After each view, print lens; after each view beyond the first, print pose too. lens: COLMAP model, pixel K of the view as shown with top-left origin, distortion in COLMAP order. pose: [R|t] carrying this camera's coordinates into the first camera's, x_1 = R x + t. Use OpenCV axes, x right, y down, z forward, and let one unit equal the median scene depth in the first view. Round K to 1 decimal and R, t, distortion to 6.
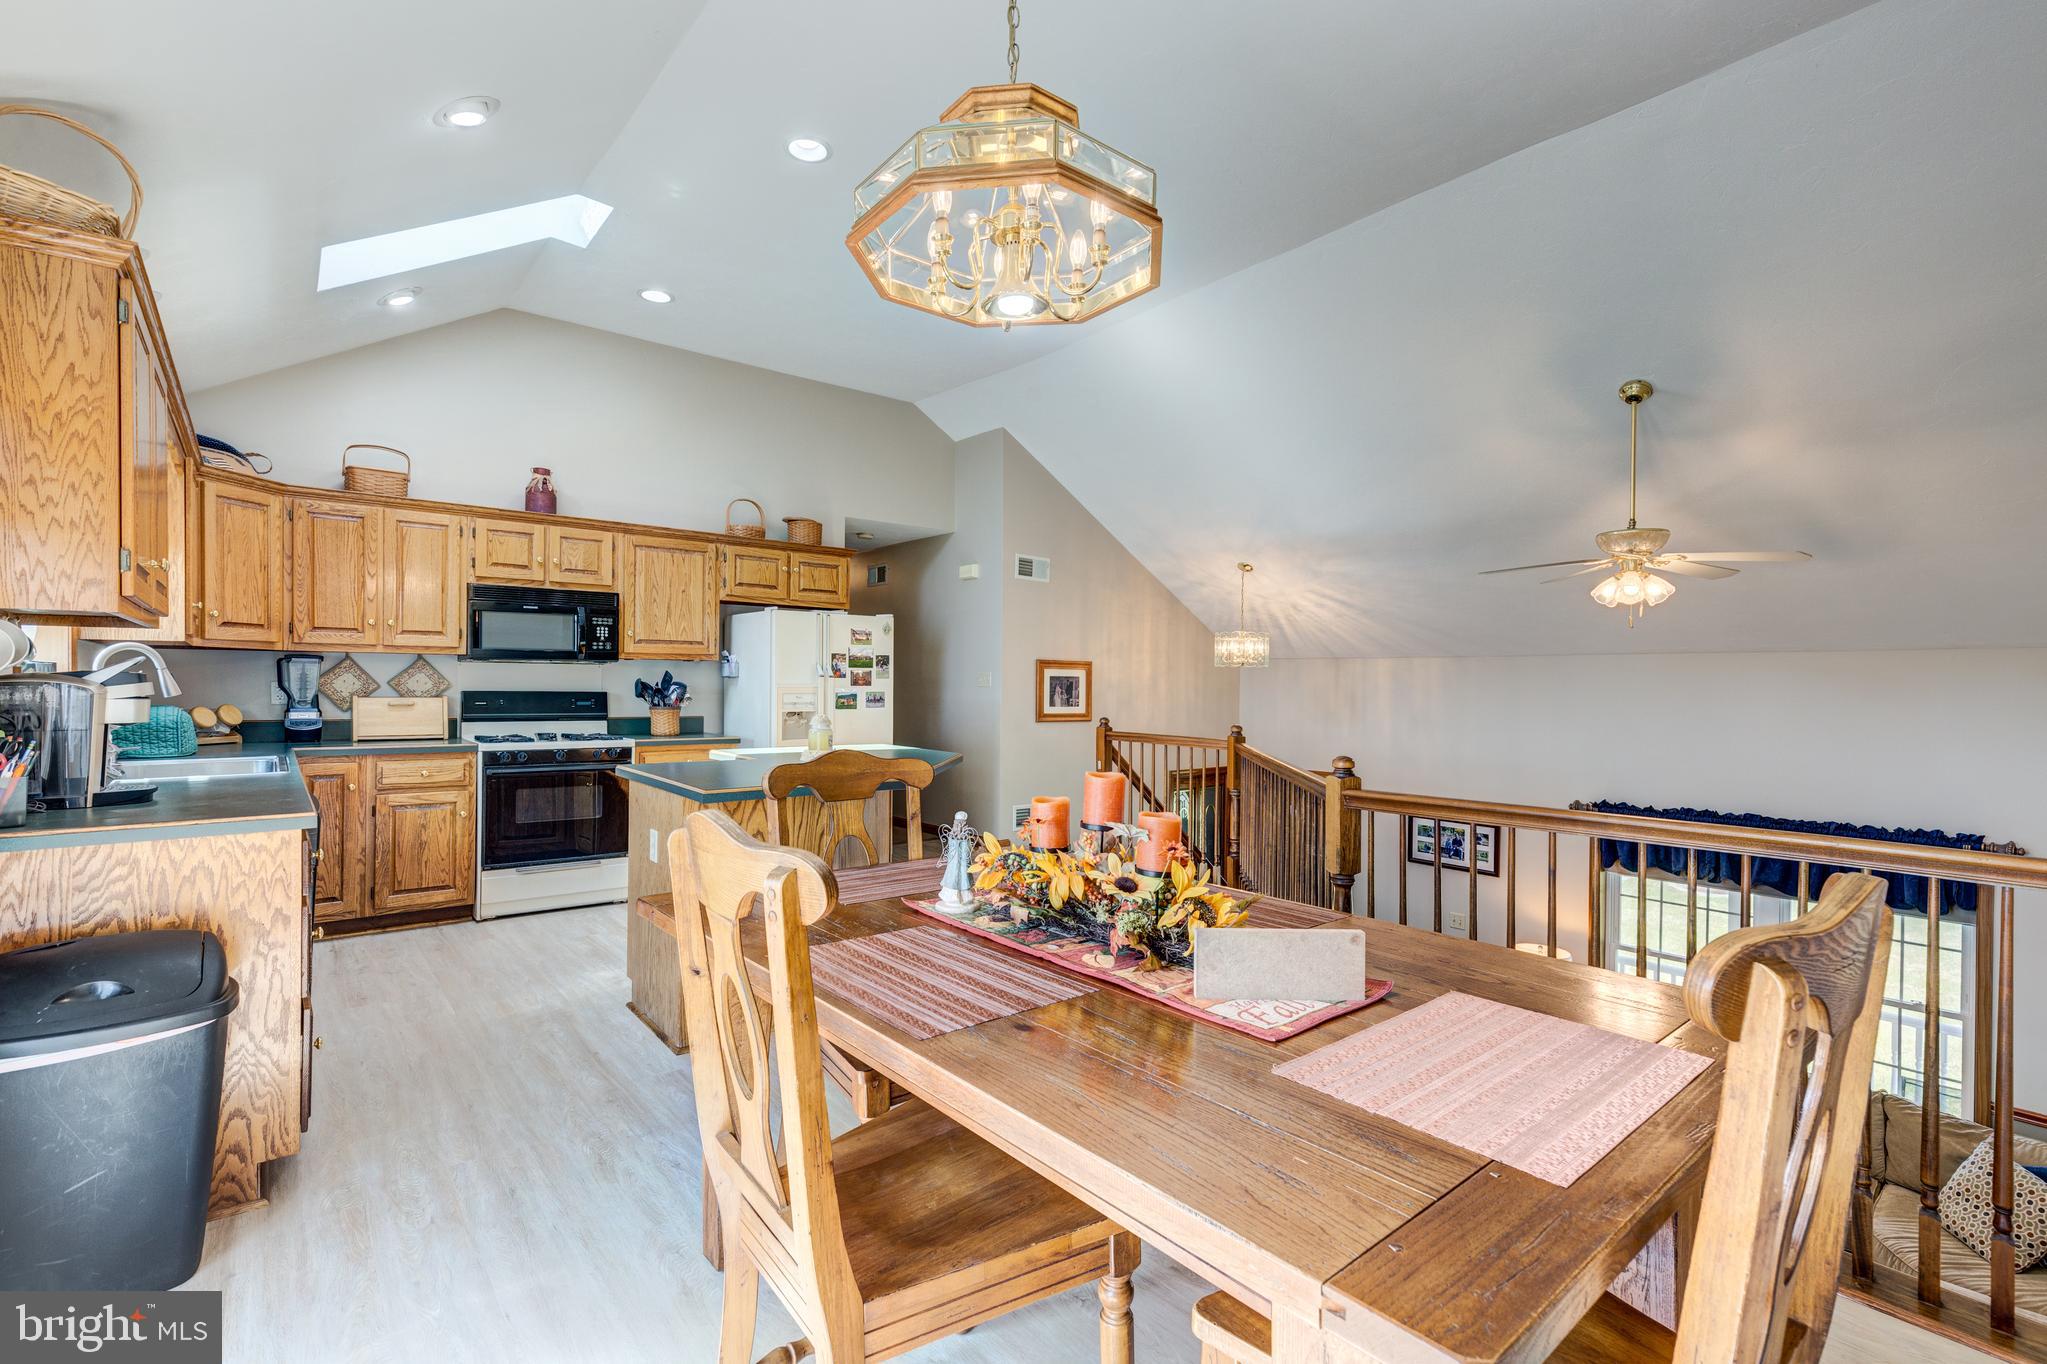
lens RADIAL K [[910.7, 0, 1017.5], [0, 910.7, 683.8], [0, 0, 1]] dist [-0.001590, 0.000540]
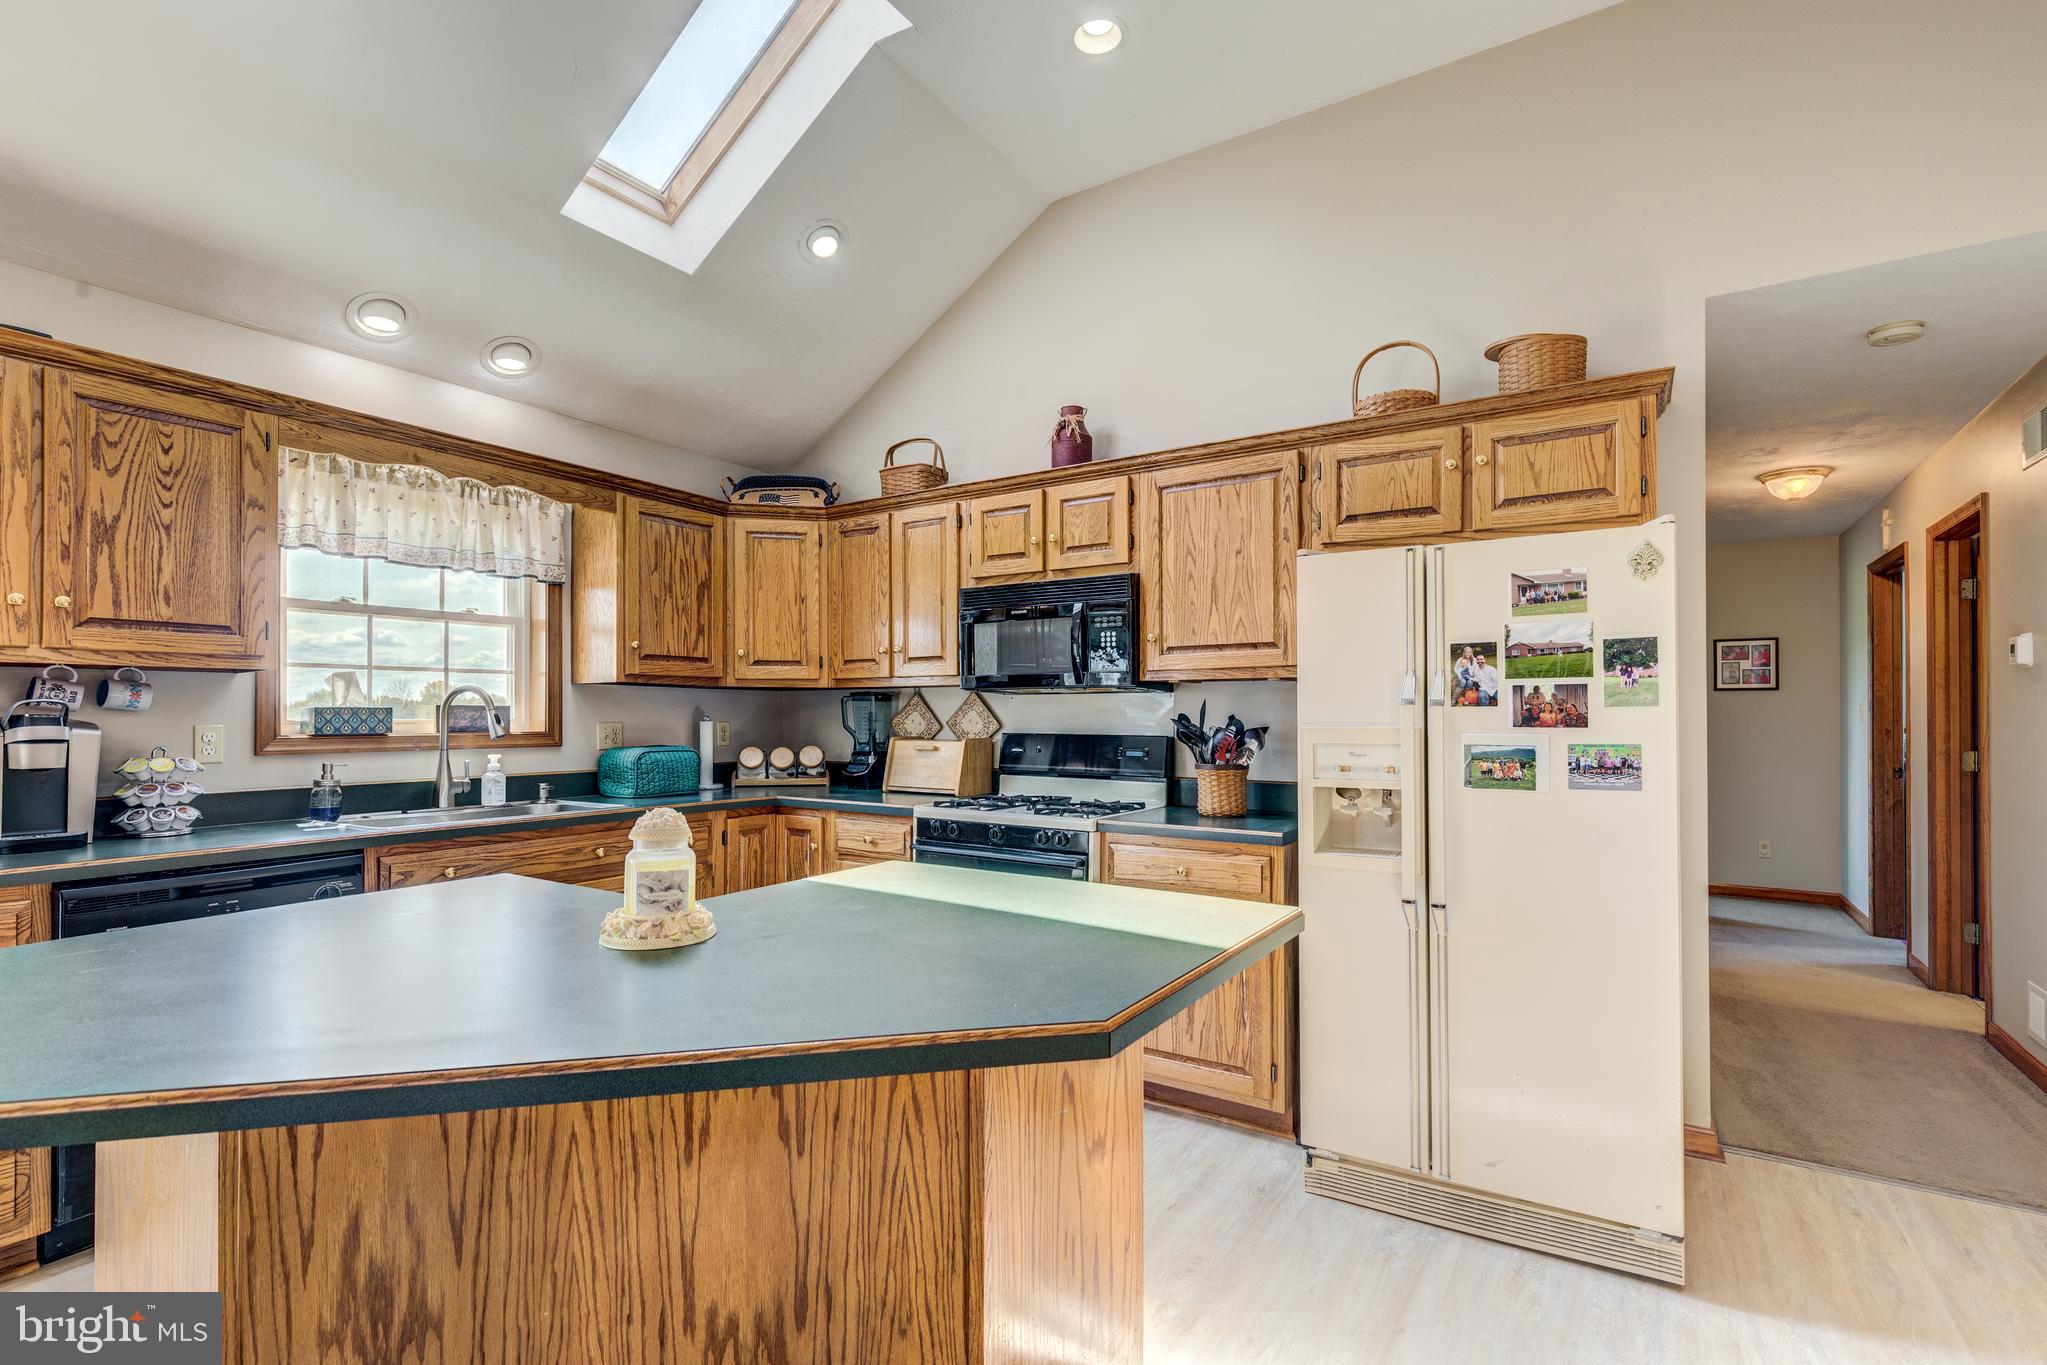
lens RADIAL K [[944.1, 0, 1025.0], [0, 944.1, 707.1], [0, 0, 1]] dist [0.007559, -0.000943]
pose [[0.305240, -0.017916, -0.952107, 0.143281], [0.003099, 0.999836, -0.017821, 0.000211], [0.952270, 0.002489, 0.305246, 0.797365]]
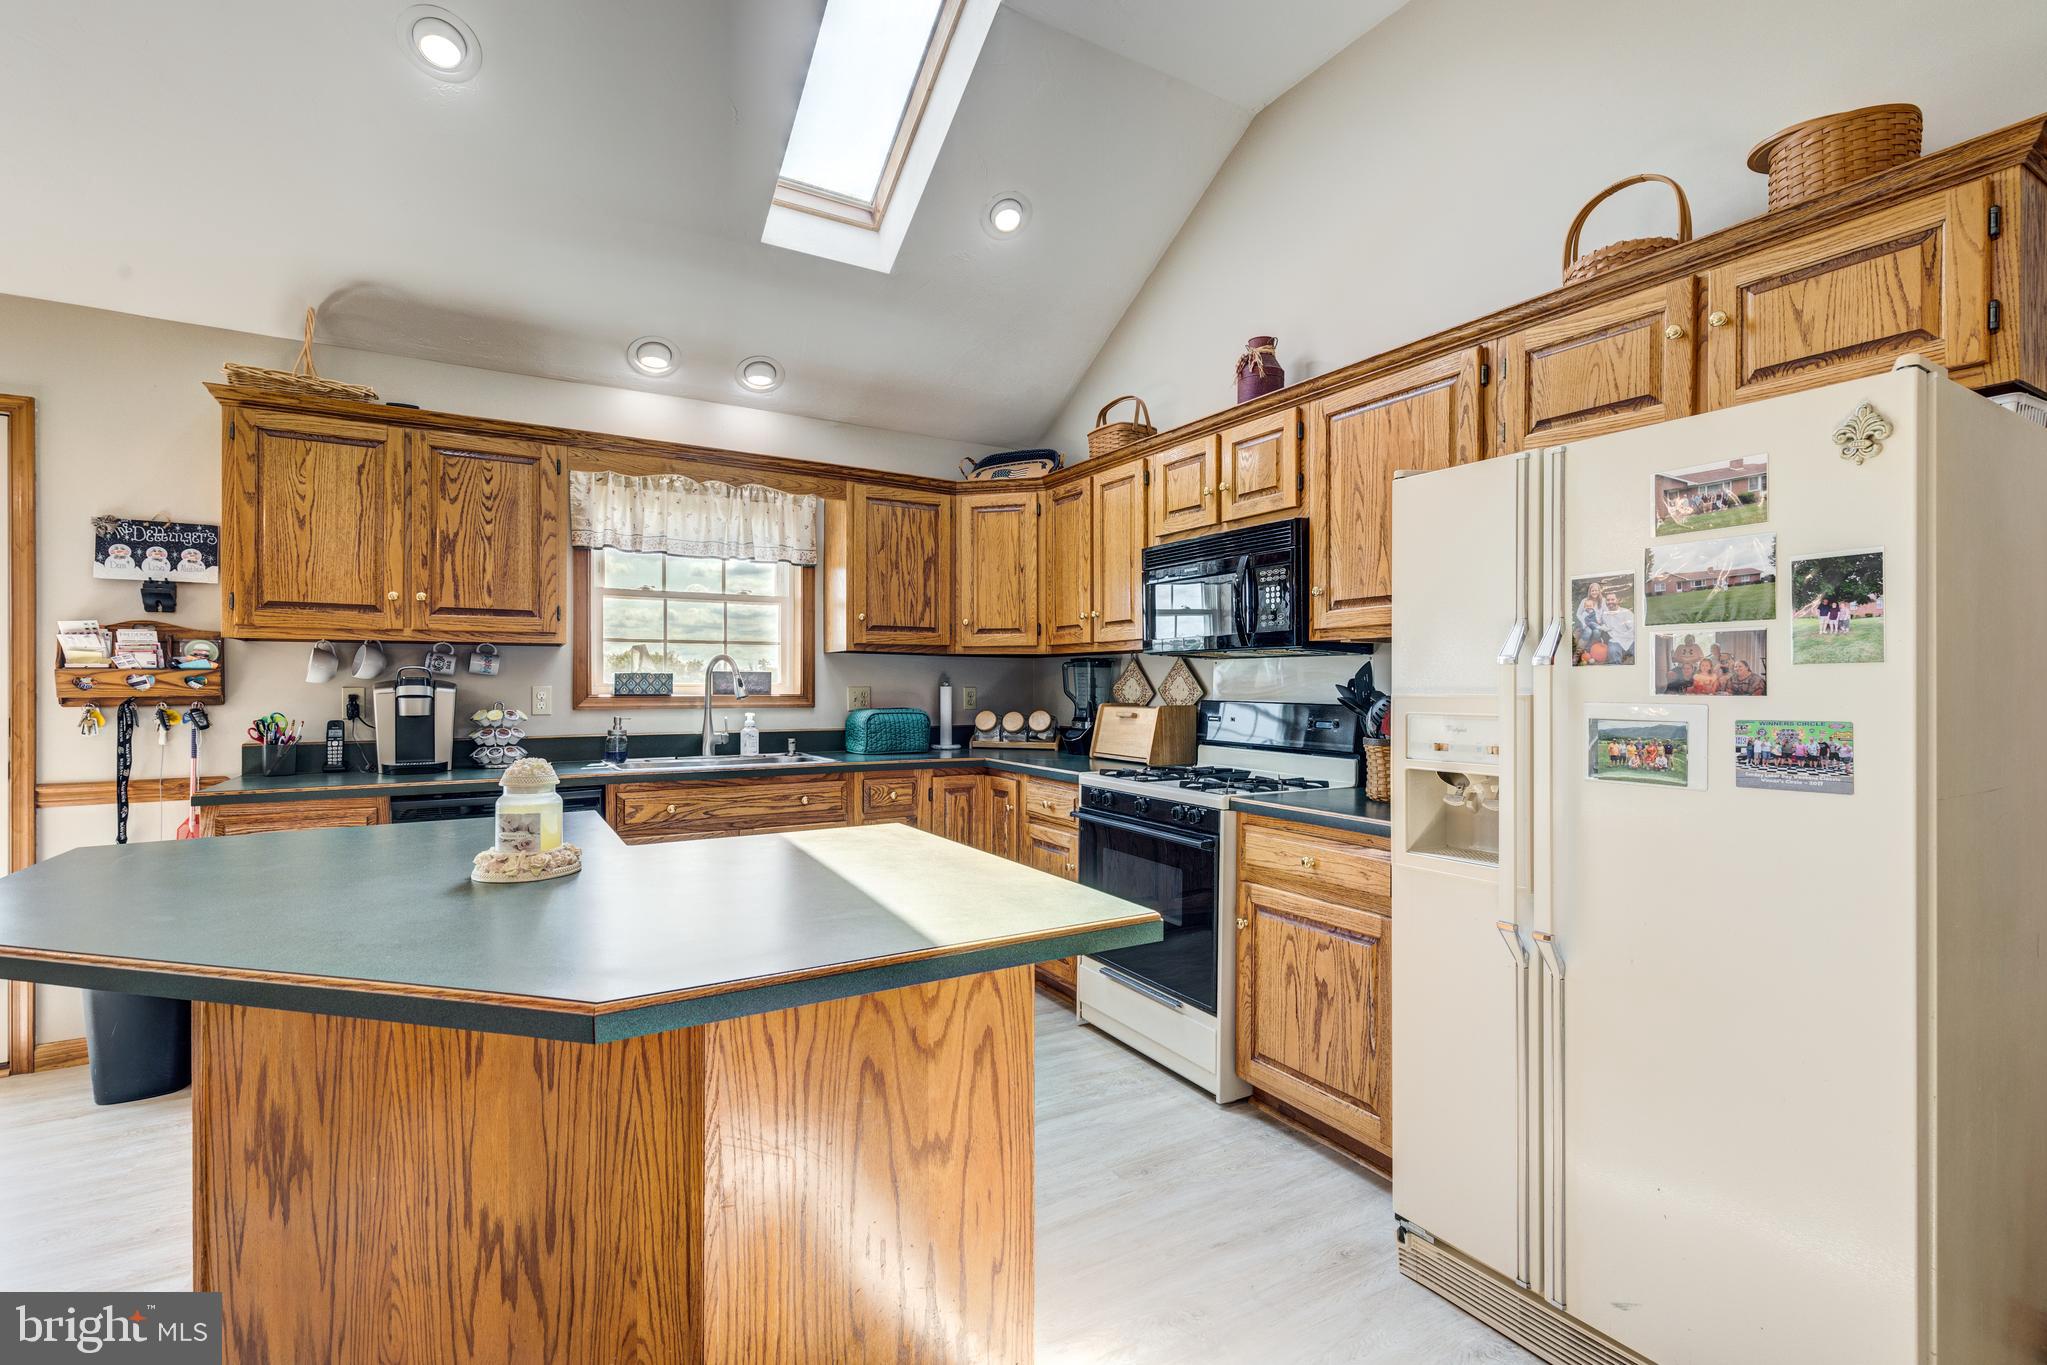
lens RADIAL K [[923.3, 0, 1023.1], [0, 923.3, 687.1], [0, 0, 1]] dist [0.005745, -0.000563]
pose [[-0.147414, -0.006797, -0.989052, 0.121564], [-0.004454, 0.999971, -0.006208, 0.002775], [0.989065, 0.003490, -0.147440, 0.991258]]
